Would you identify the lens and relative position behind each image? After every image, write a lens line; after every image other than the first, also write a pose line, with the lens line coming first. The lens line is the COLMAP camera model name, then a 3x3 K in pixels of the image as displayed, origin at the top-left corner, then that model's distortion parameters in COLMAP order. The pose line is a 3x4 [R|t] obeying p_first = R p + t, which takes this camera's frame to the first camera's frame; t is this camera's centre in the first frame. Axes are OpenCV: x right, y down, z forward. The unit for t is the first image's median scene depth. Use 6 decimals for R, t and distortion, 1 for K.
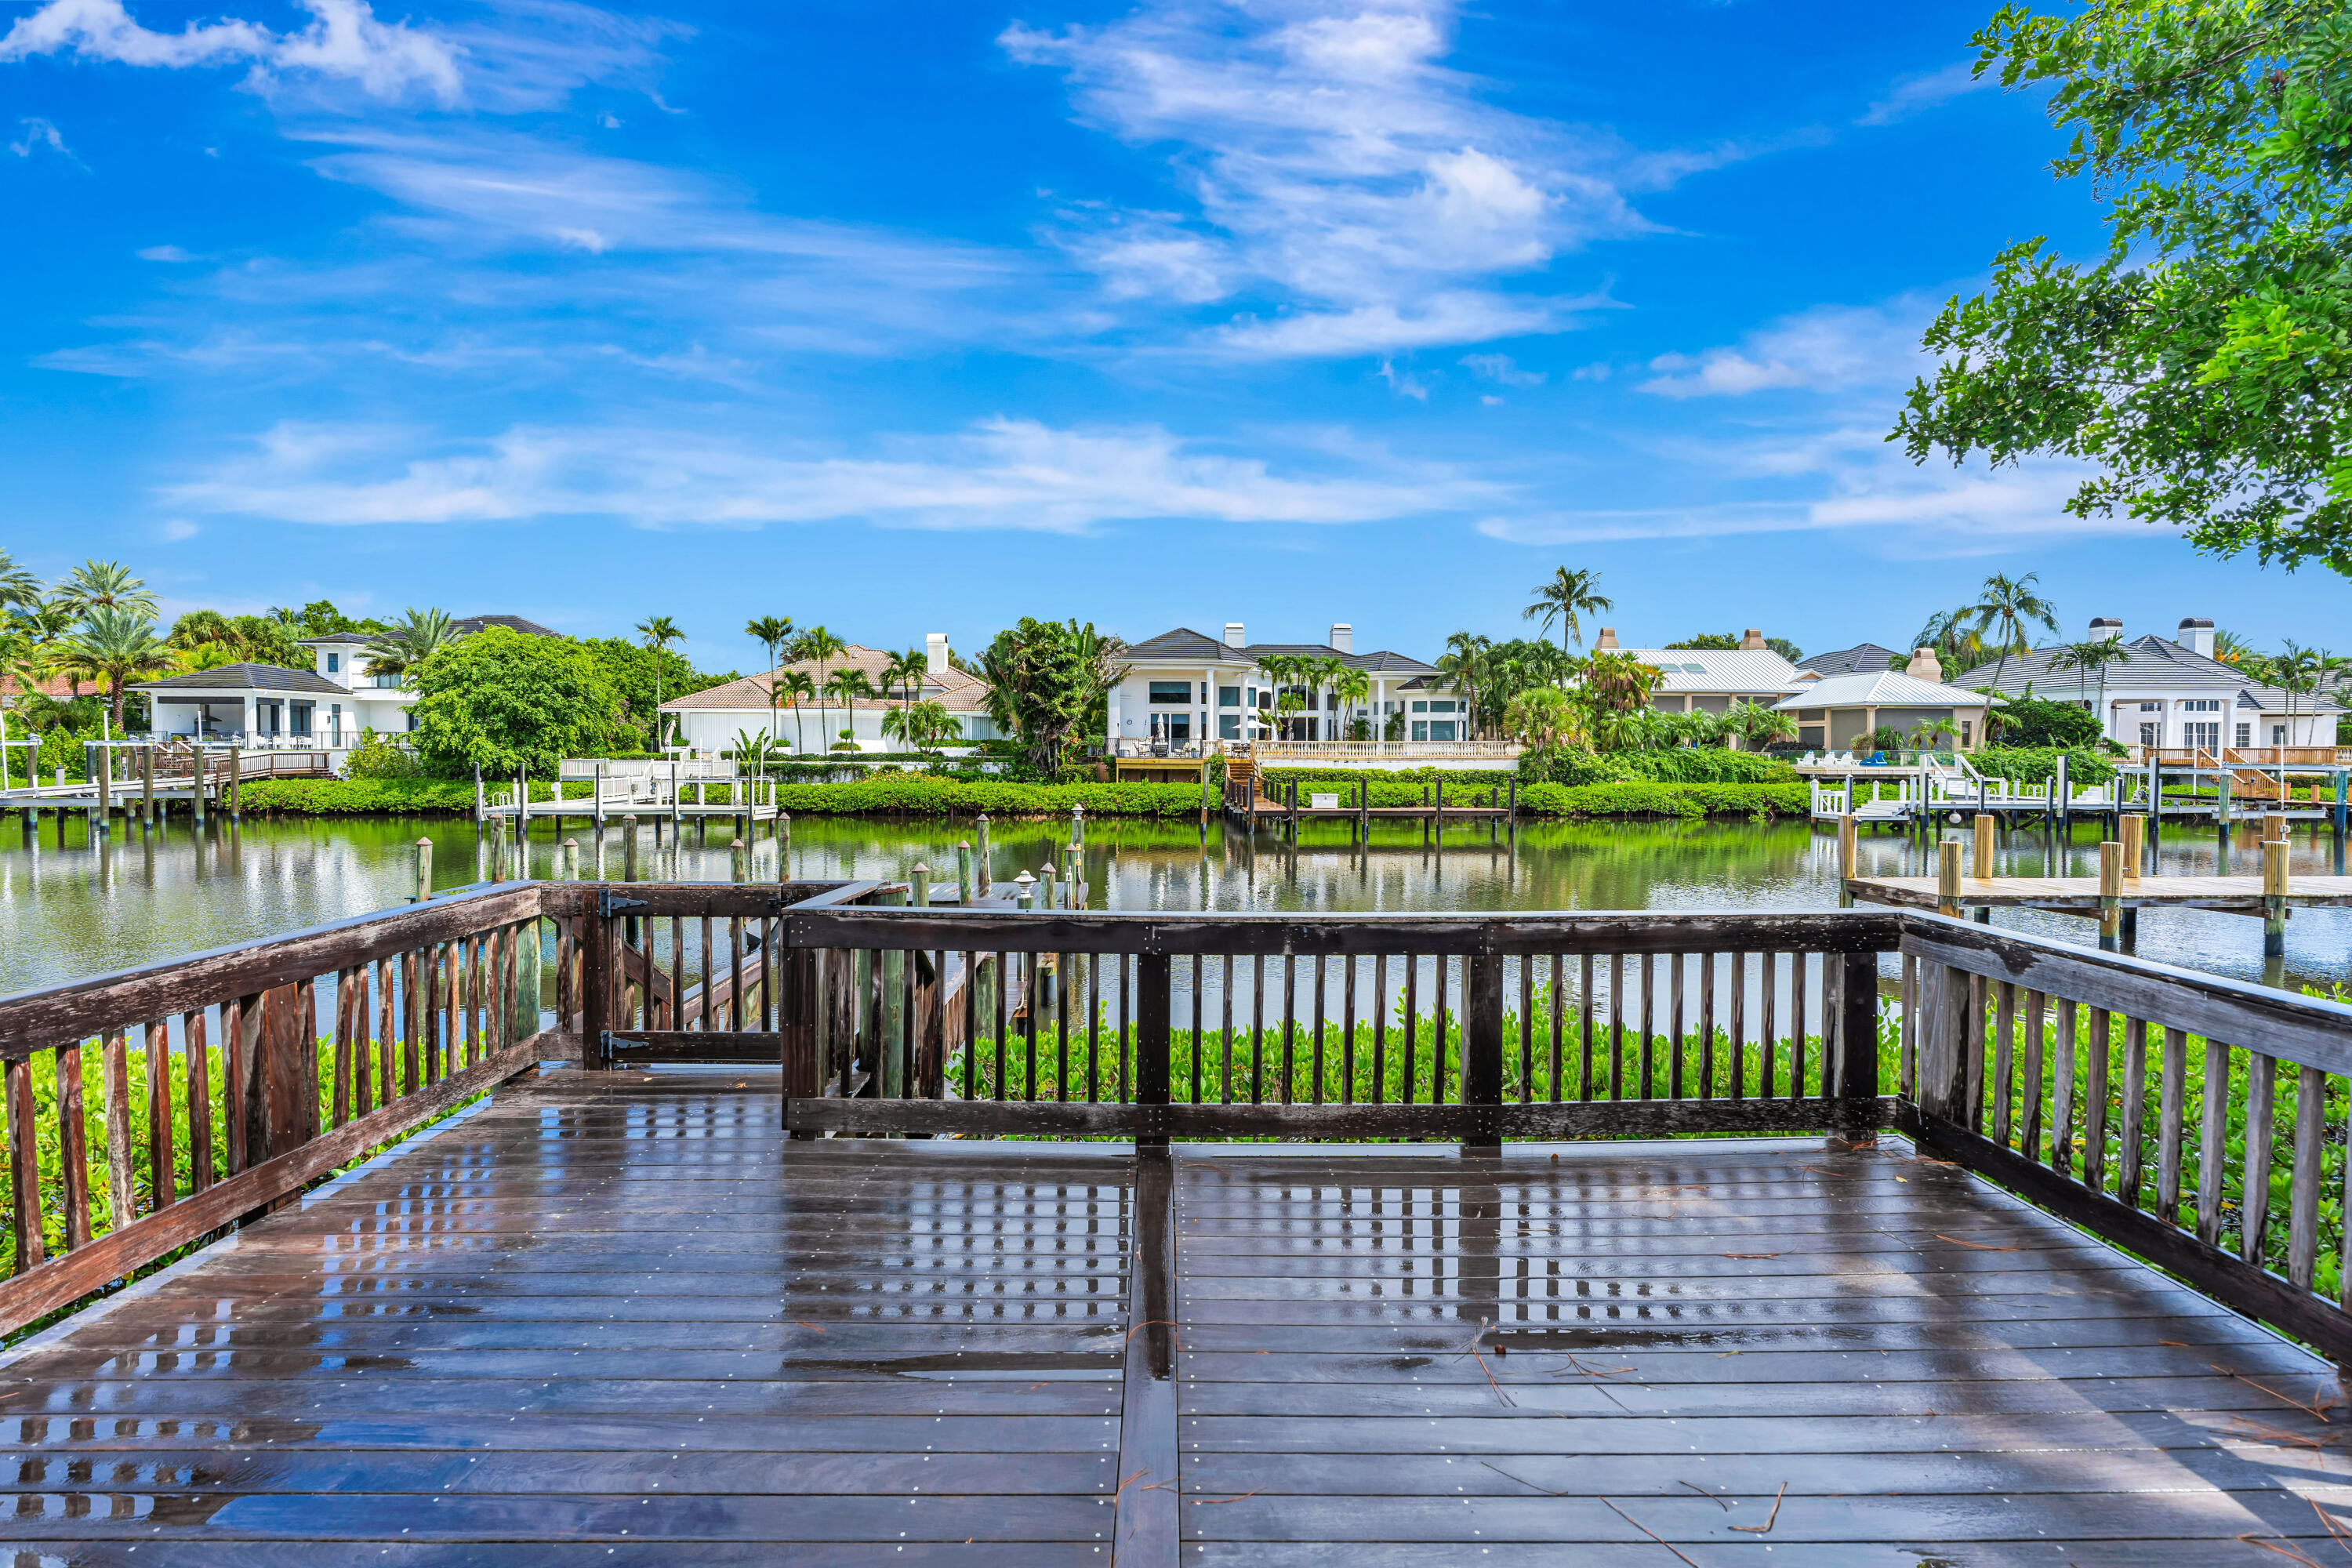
lens RADIAL K [[1074.8, 0, 1171.6], [0, 1074.8, 775.3], [0, 0, 1]] dist [-0.000172, 0.000176]
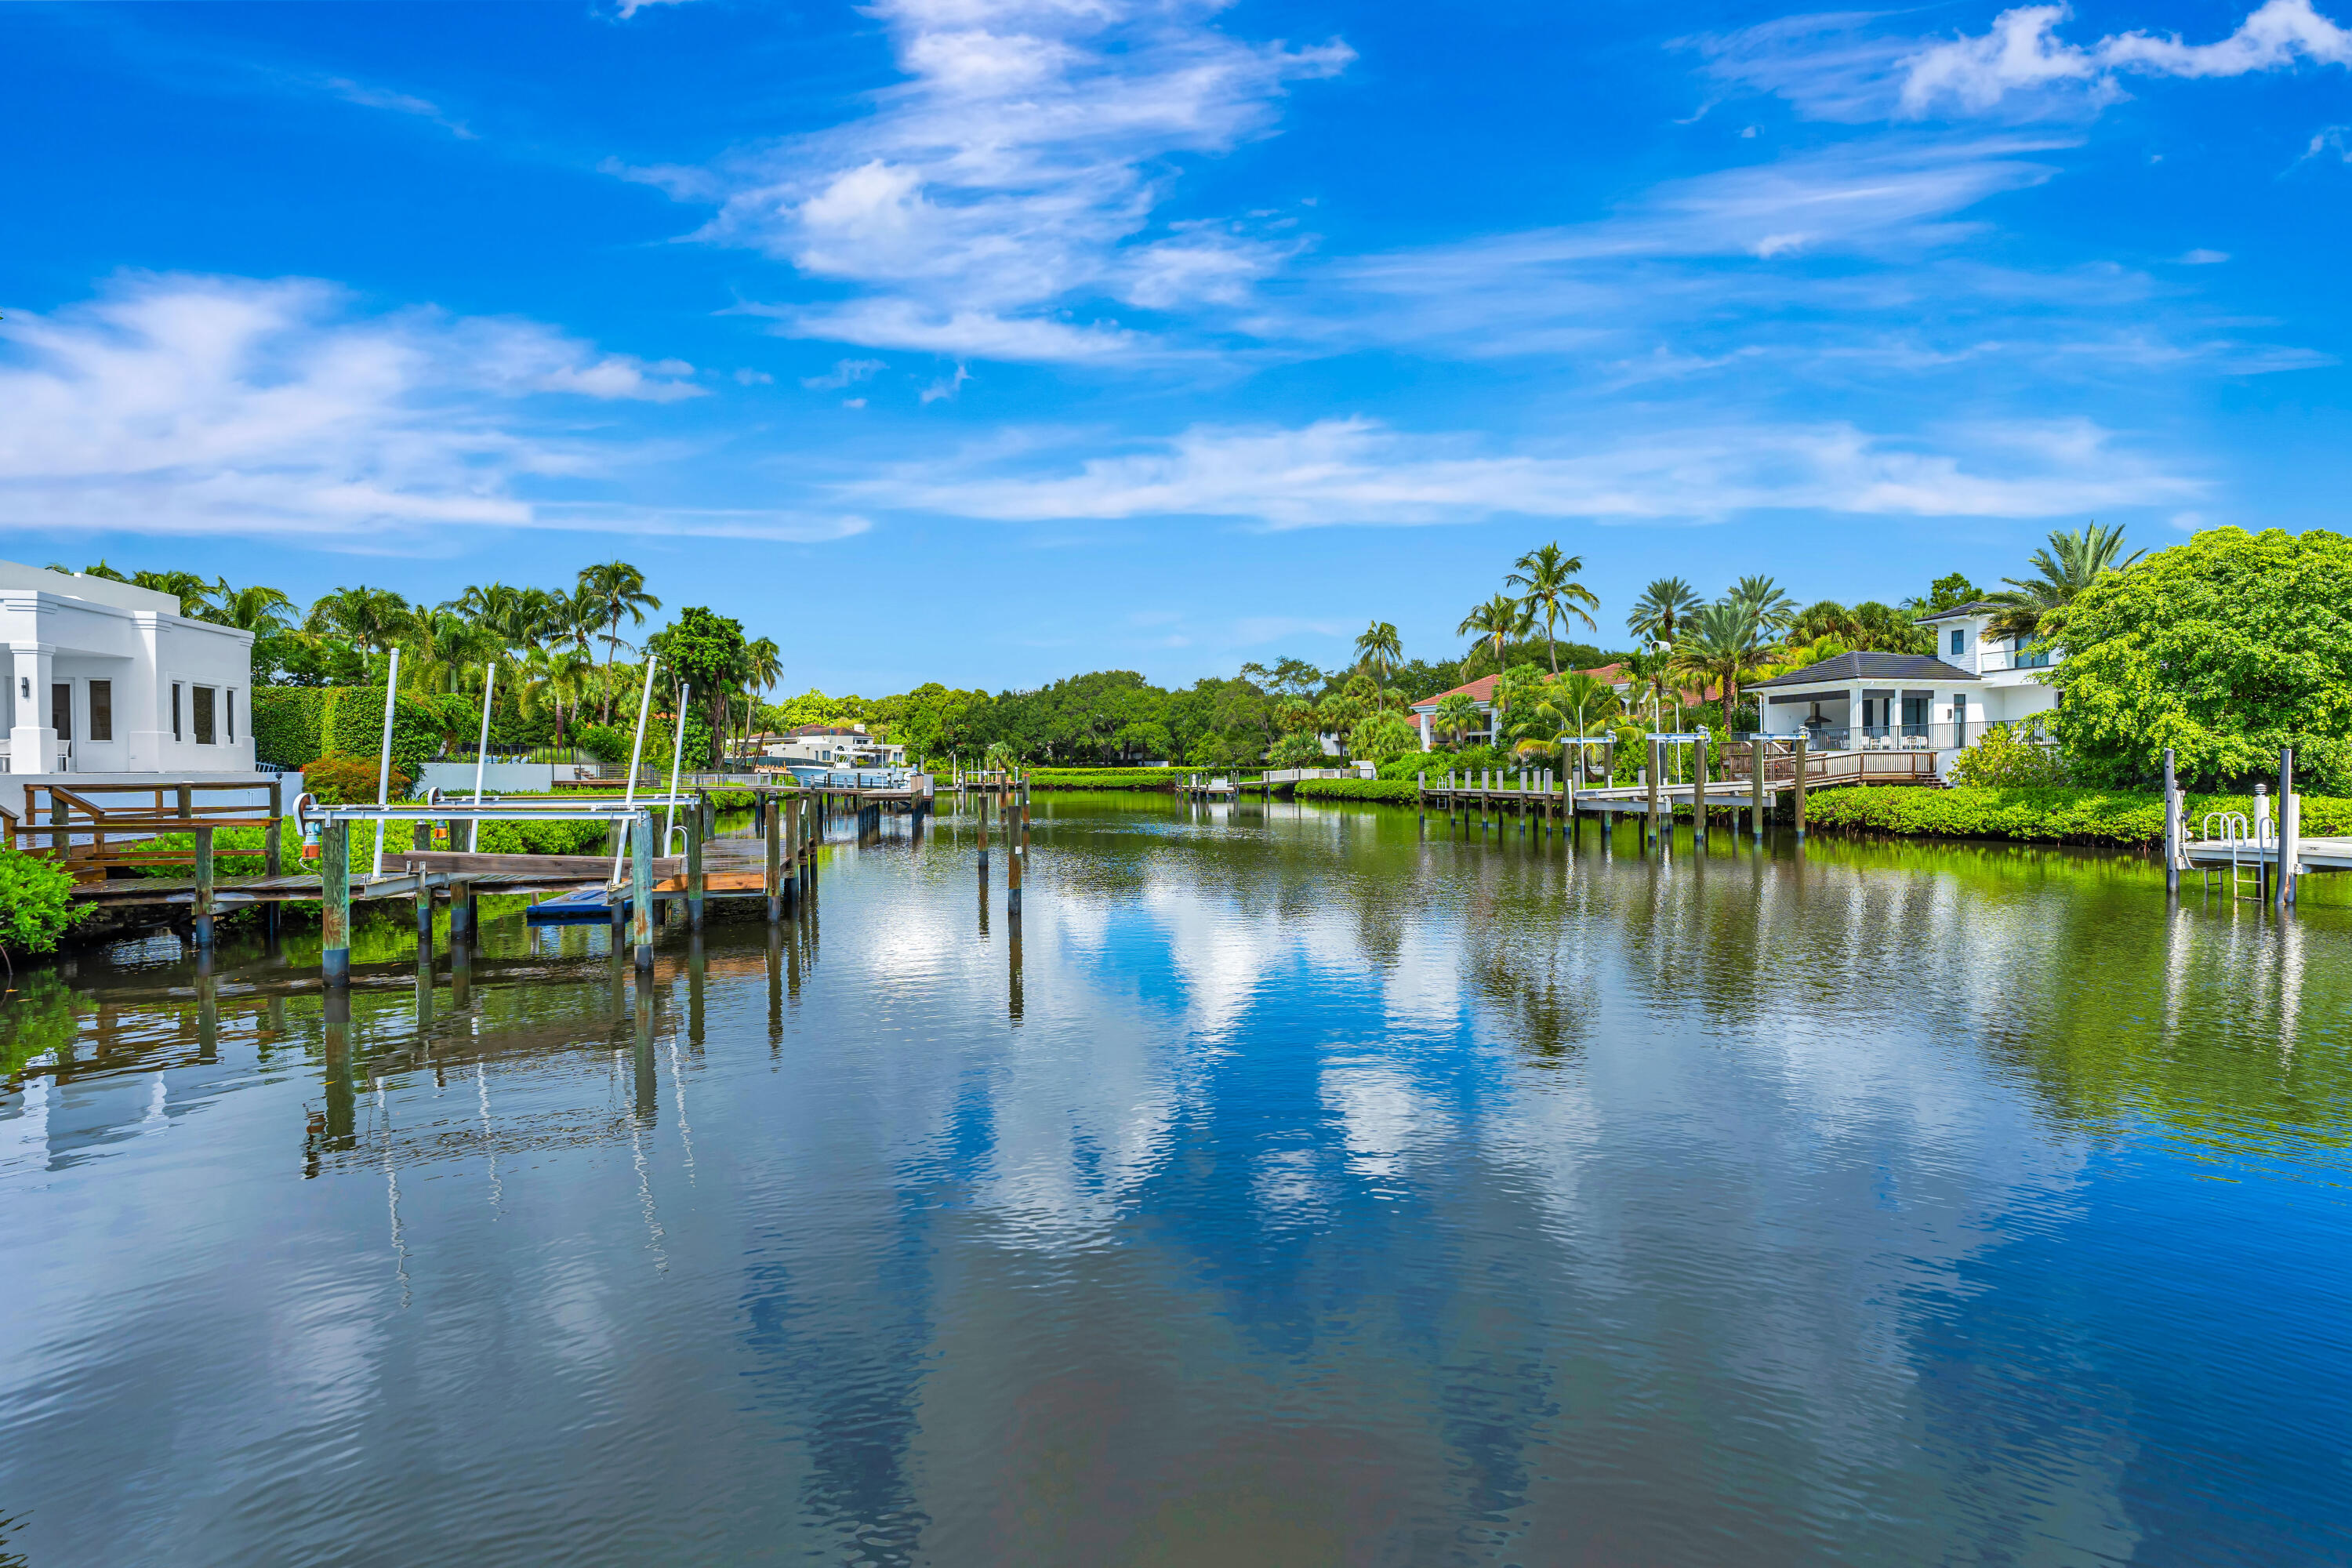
lens RADIAL K [[1074.8, 0, 1171.6], [0, 1074.8, 775.3], [0, 0, 1]] dist [-0.000172, 0.000176]
pose [[0.249961, 0.000805, -0.968256, -0.223437], [-0.016020, 0.999866, -0.003304, 0.006701], [0.968123, 0.016338, 0.249940, 0.342232]]
